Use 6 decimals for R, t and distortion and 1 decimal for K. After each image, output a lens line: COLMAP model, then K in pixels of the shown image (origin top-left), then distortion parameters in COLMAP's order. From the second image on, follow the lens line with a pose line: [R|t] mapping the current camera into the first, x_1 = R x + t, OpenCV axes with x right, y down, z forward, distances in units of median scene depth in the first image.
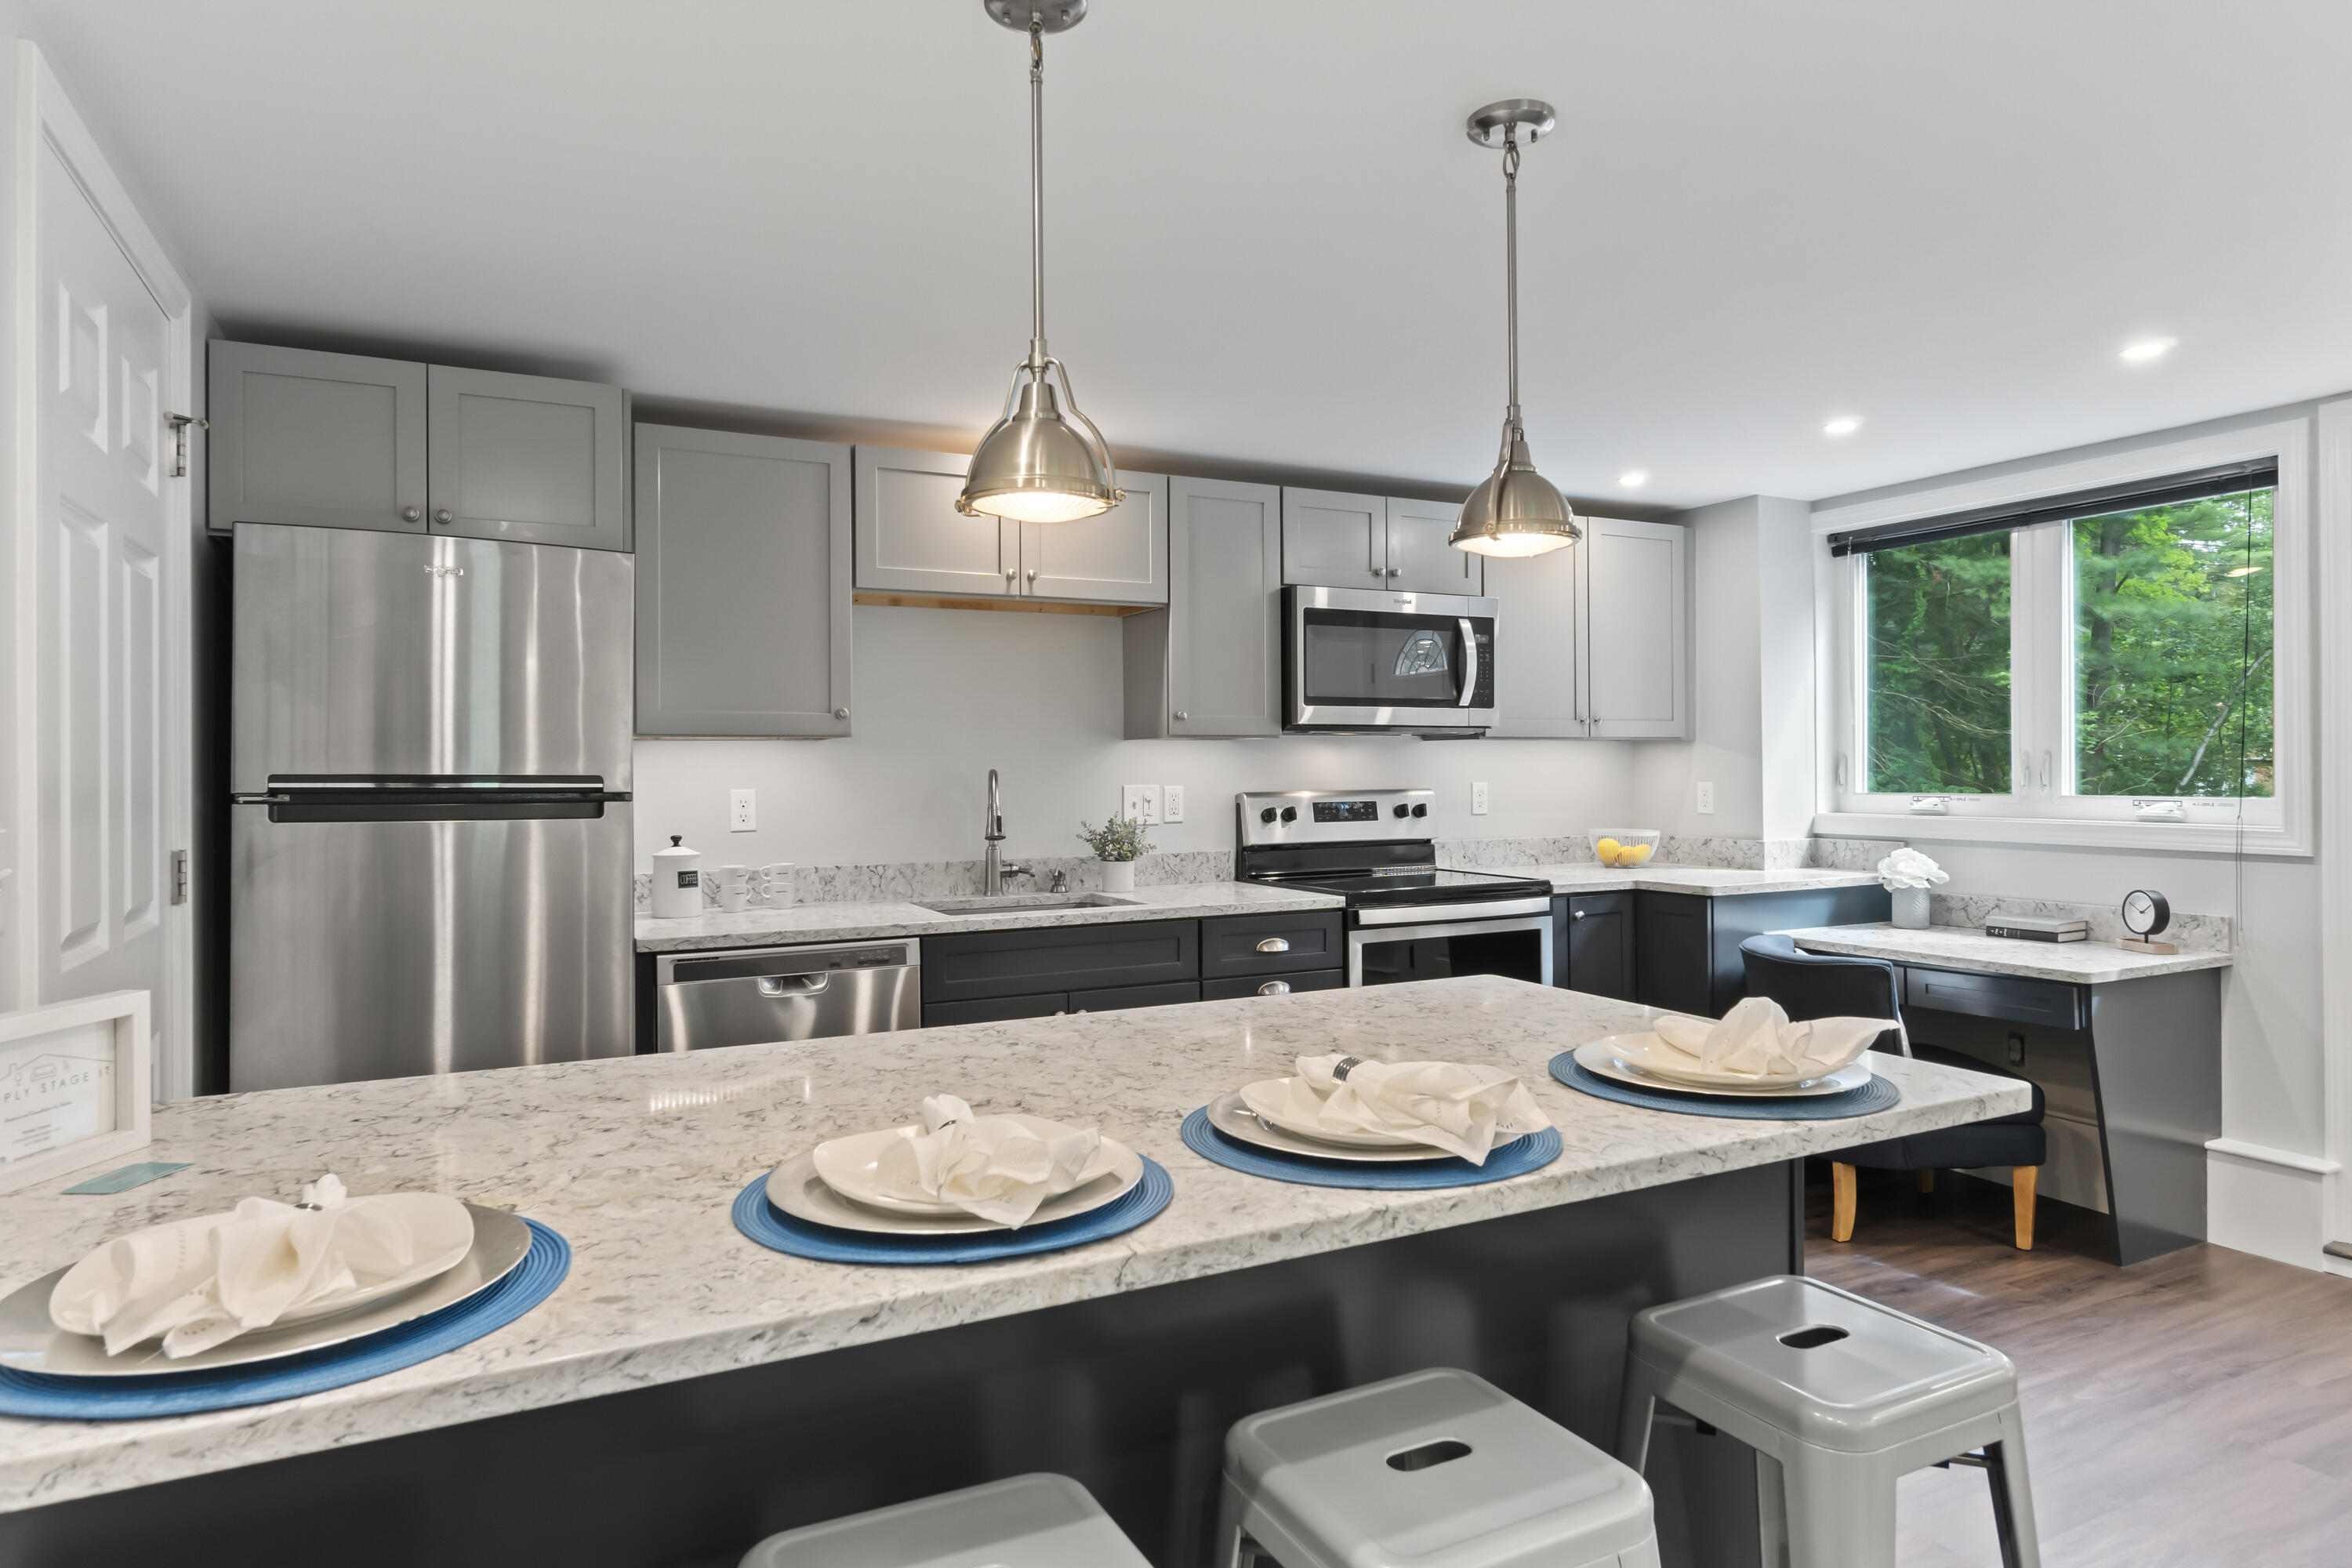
lens RADIAL K [[1367.2, 0, 1170.2], [0, 1367.2, 764.5], [0, 0, 1]] dist [0.003062, -0.001417]
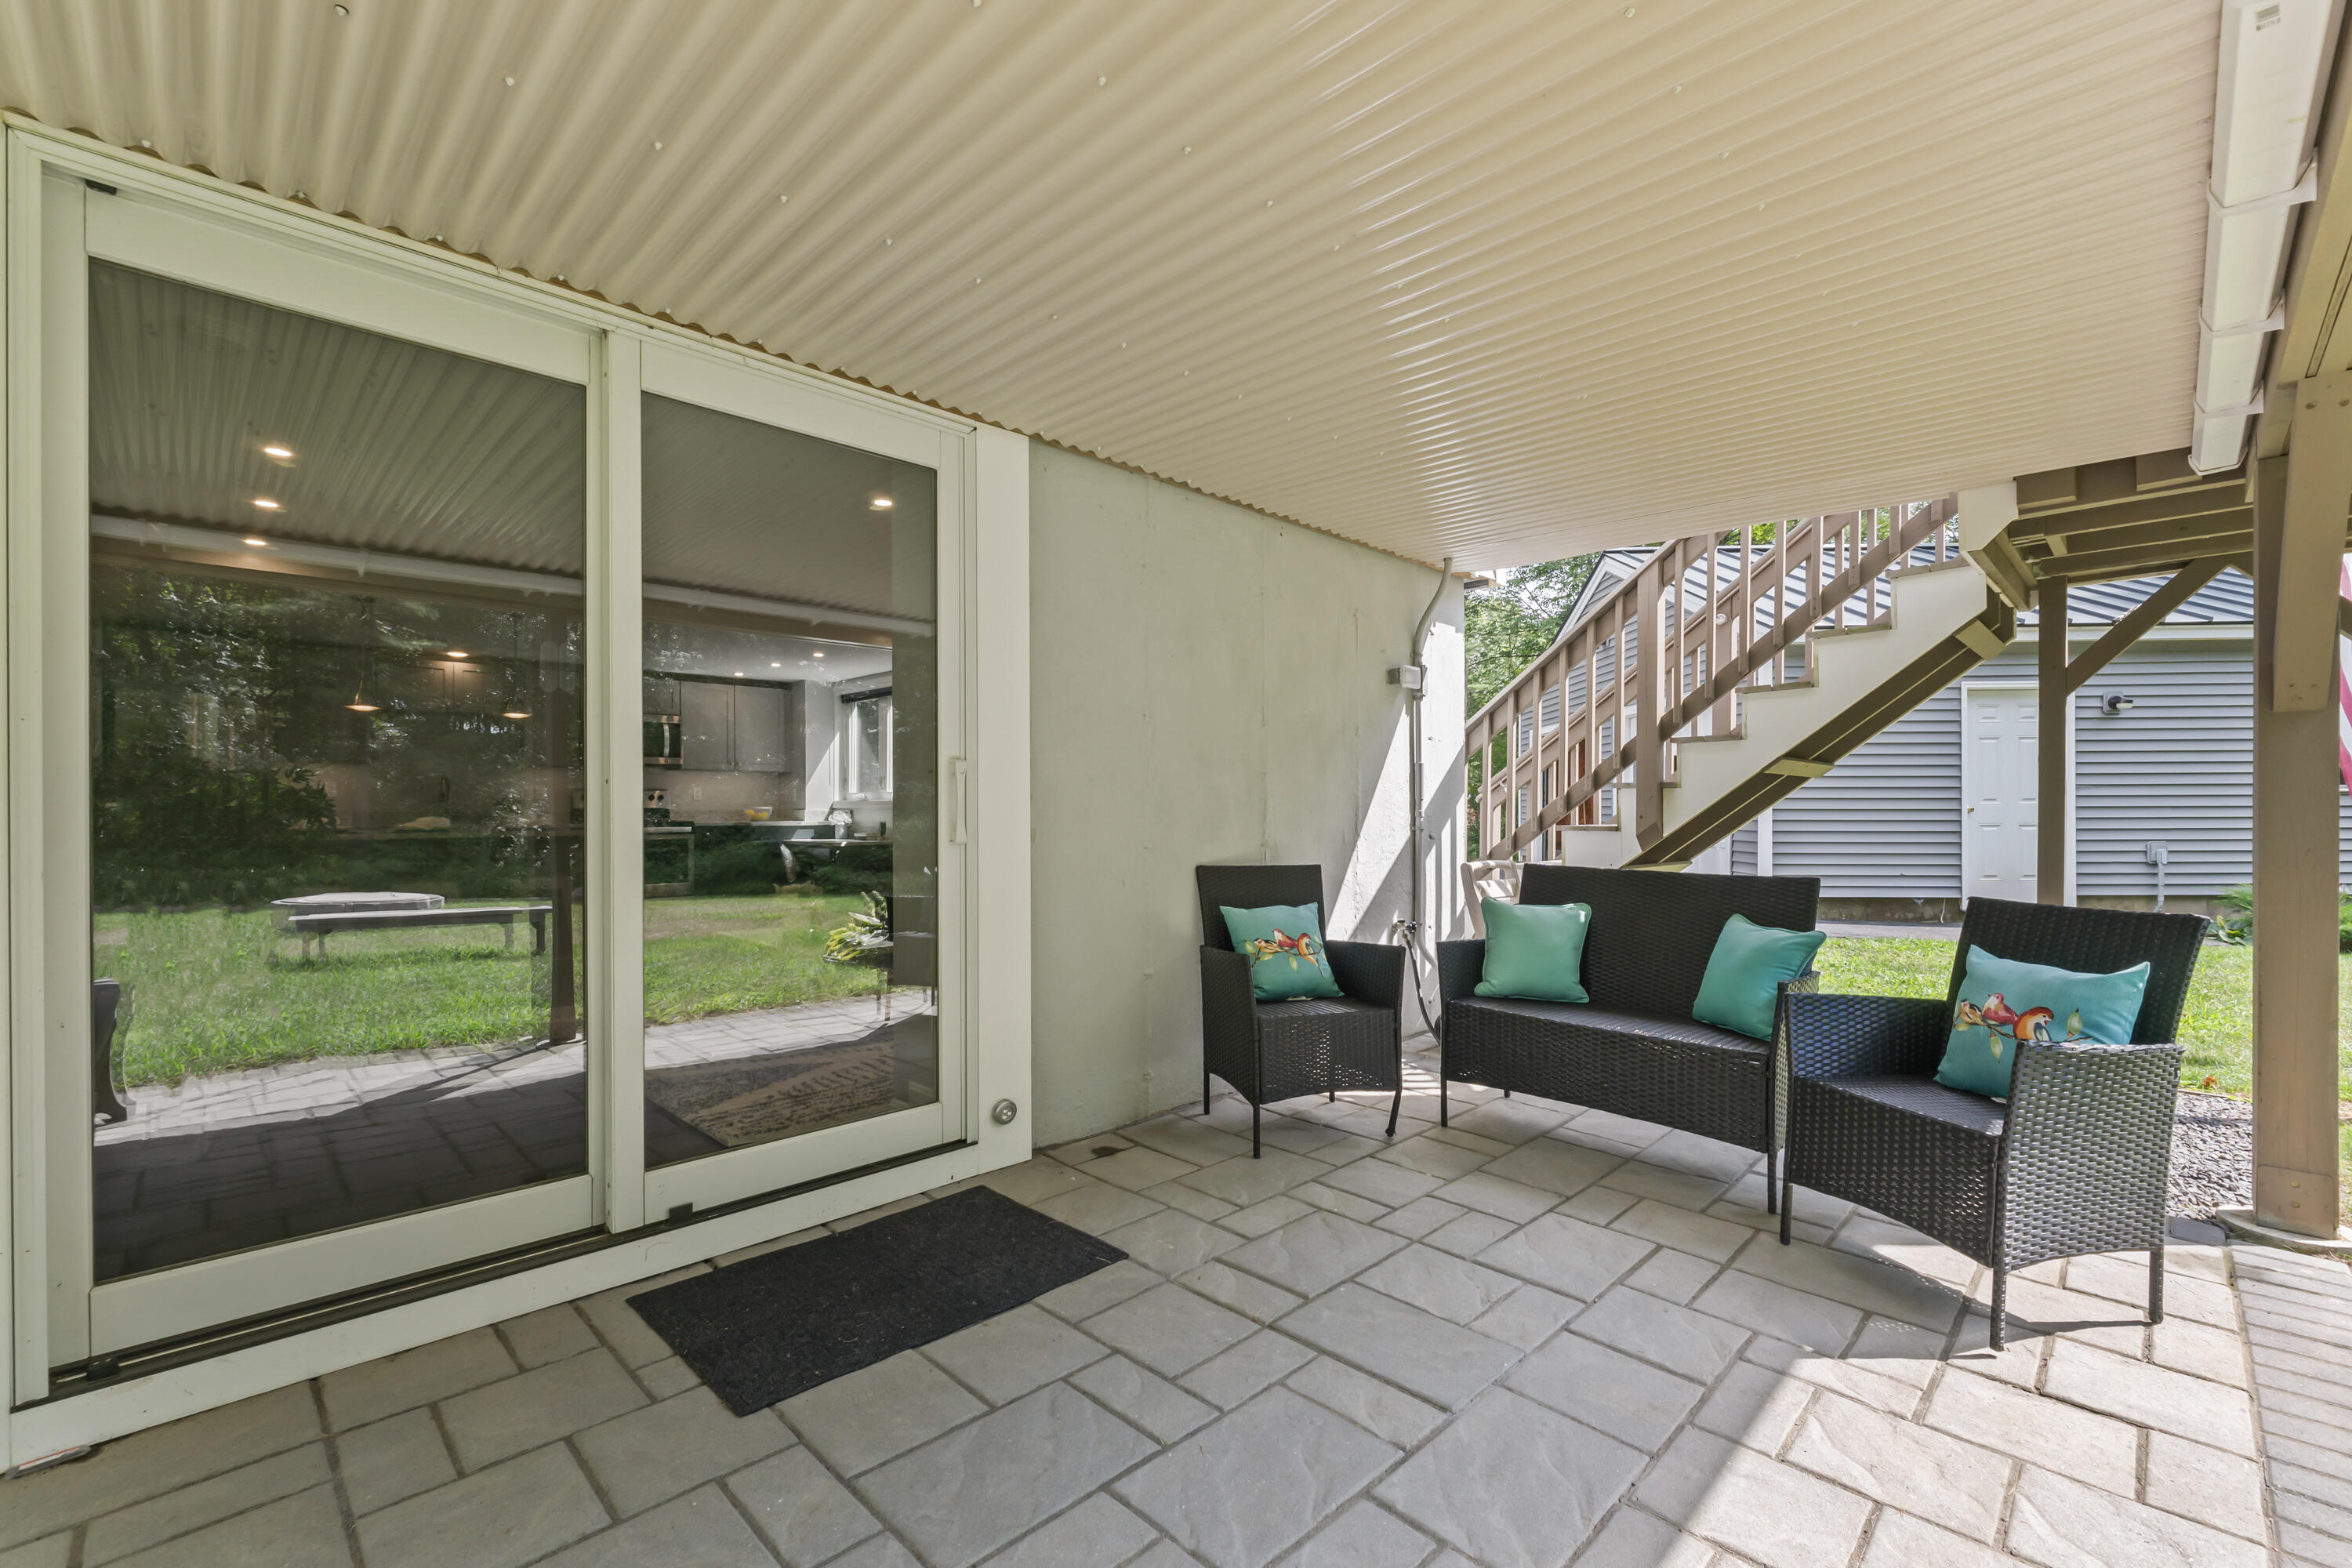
lens RADIAL K [[986.2, 0, 1166.1], [0, 986.2, 784.4], [0, 0, 1]] dist [-0.004889, -0.000440]
pose [[0.952349, 0.009924, 0.304850, 0.560038], [-0.004276, 0.999807, -0.019188, 0.043562], [-0.304982, 0.016971, 0.952207, -1.099922]]
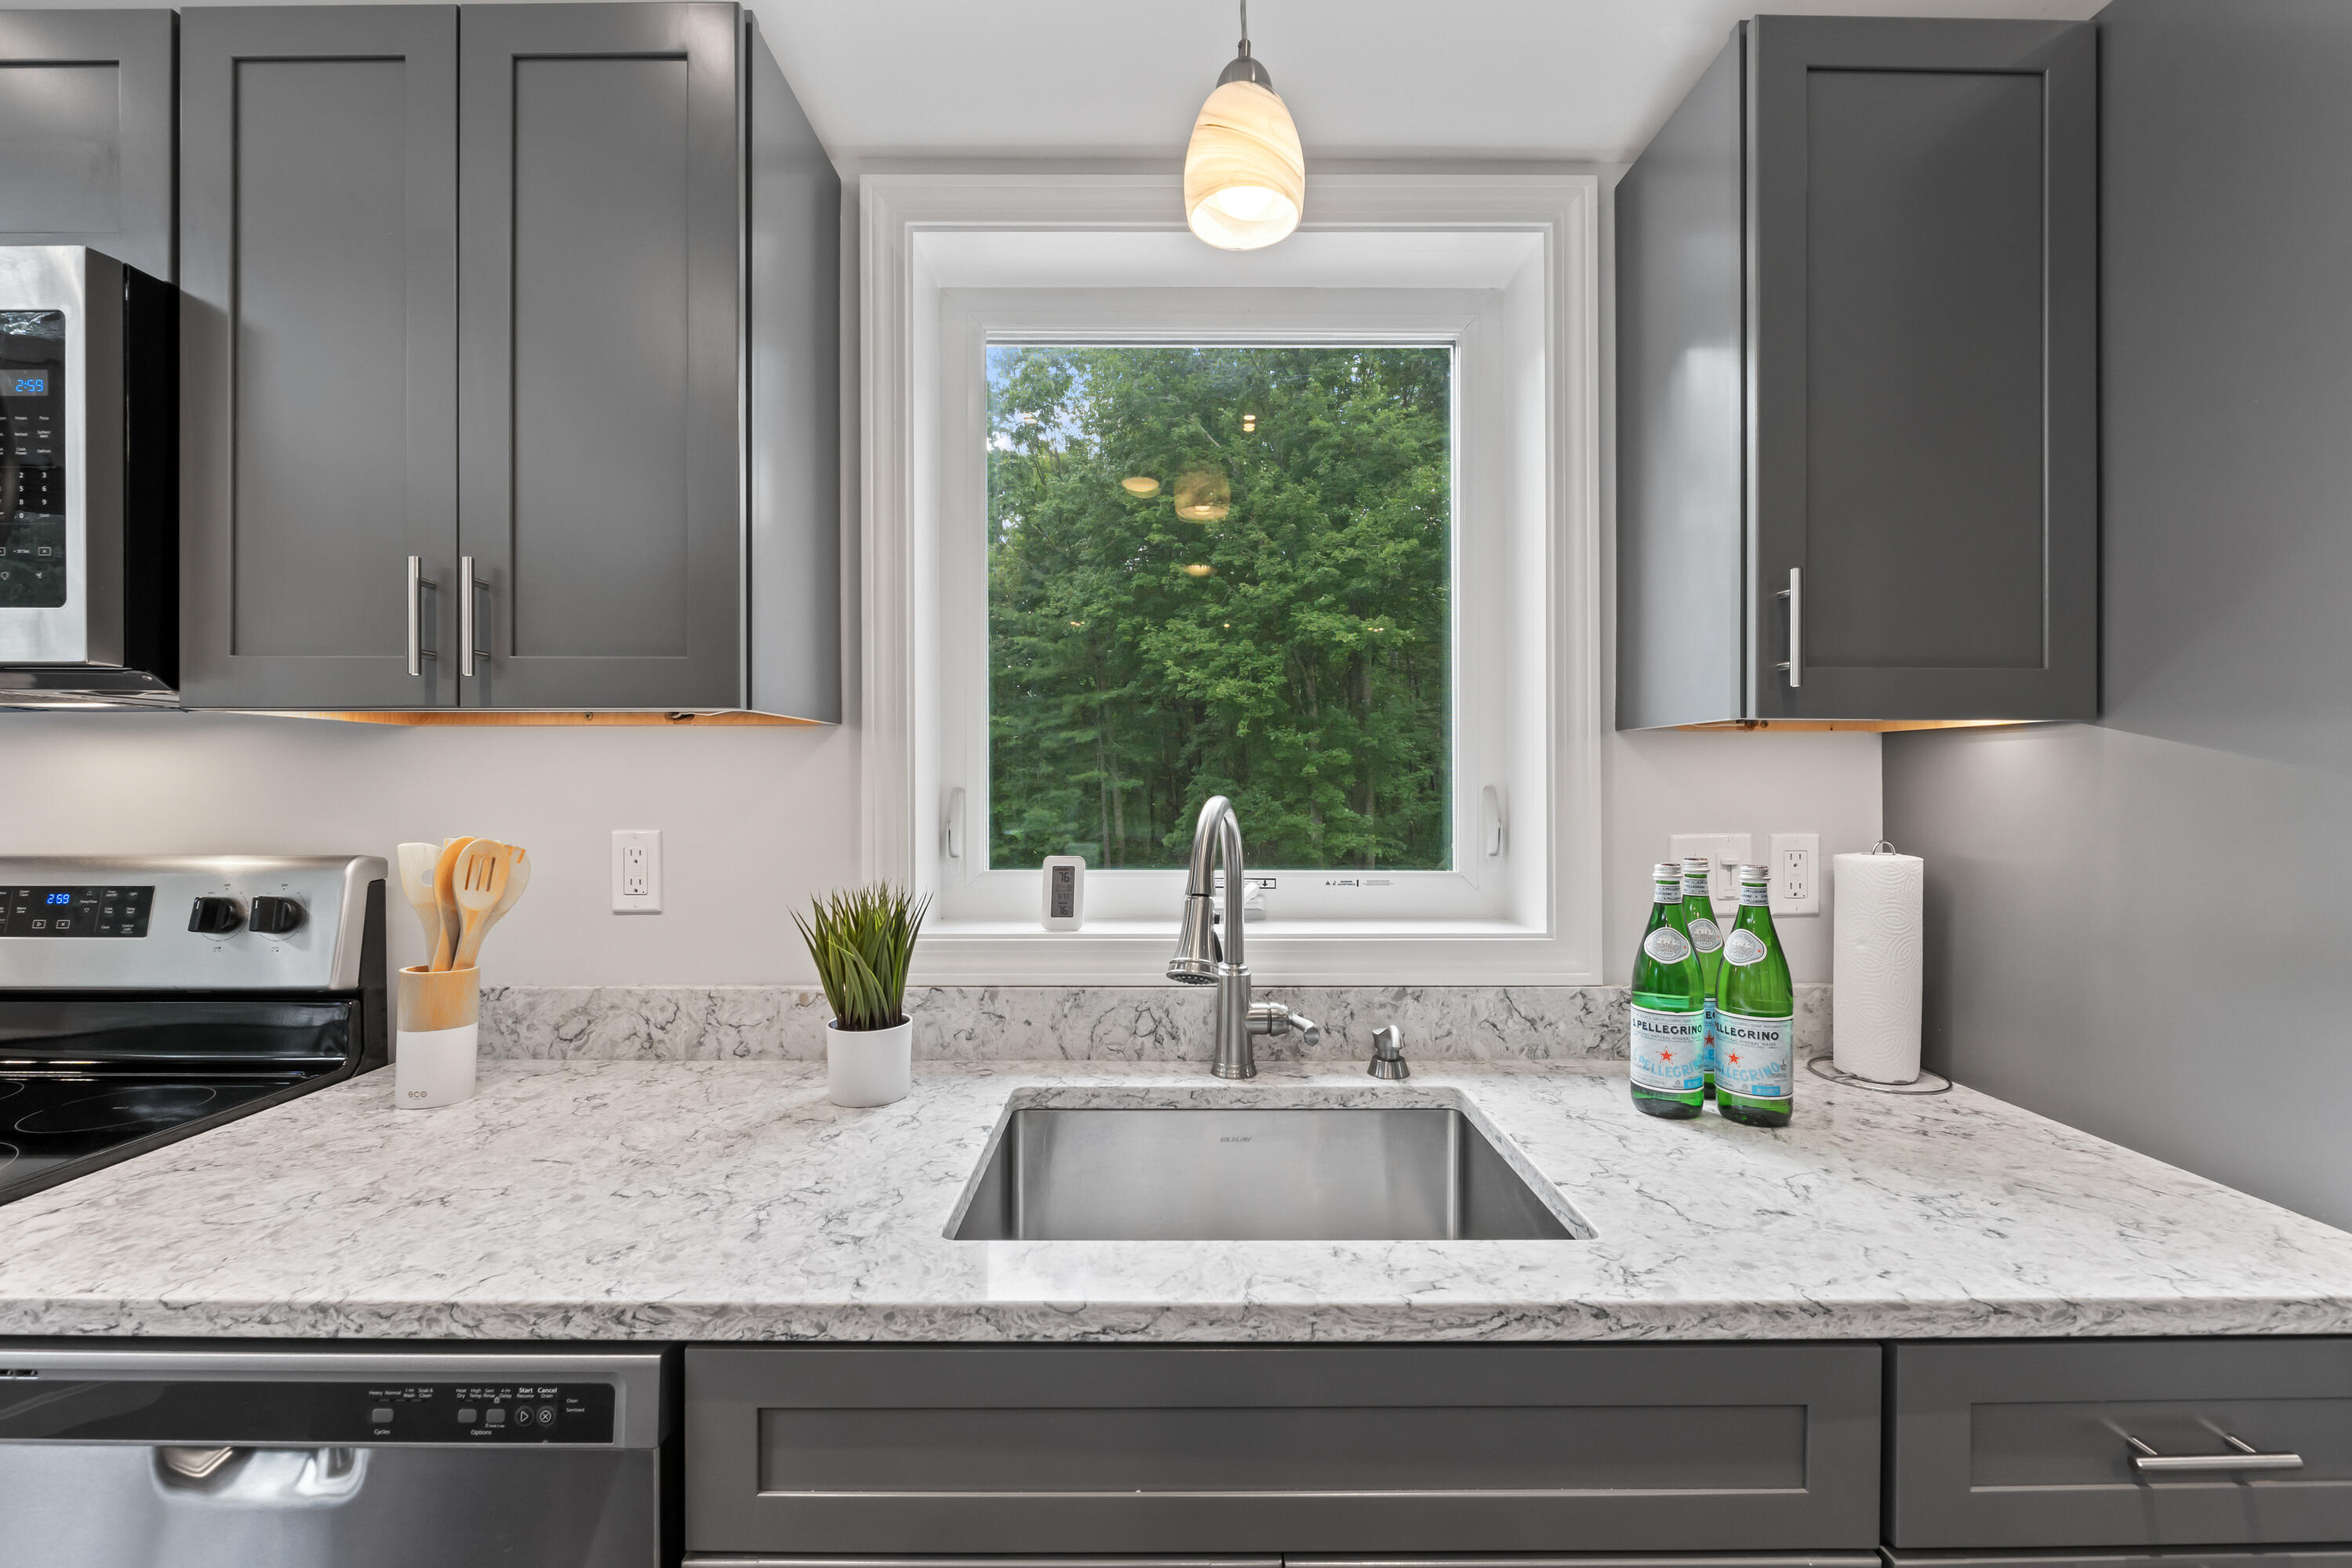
lens RADIAL K [[986.2, 0, 1166.1], [0, 986.2, 784.4], [0, 0, 1]] dist [-0.004889, -0.000440]
pose [[0.890577, 0.007066, -0.454777, 0.566038], [-0.005989, 0.999975, 0.003809, -0.004722], [0.454792, -0.000668, 0.890597, 0.947817]]
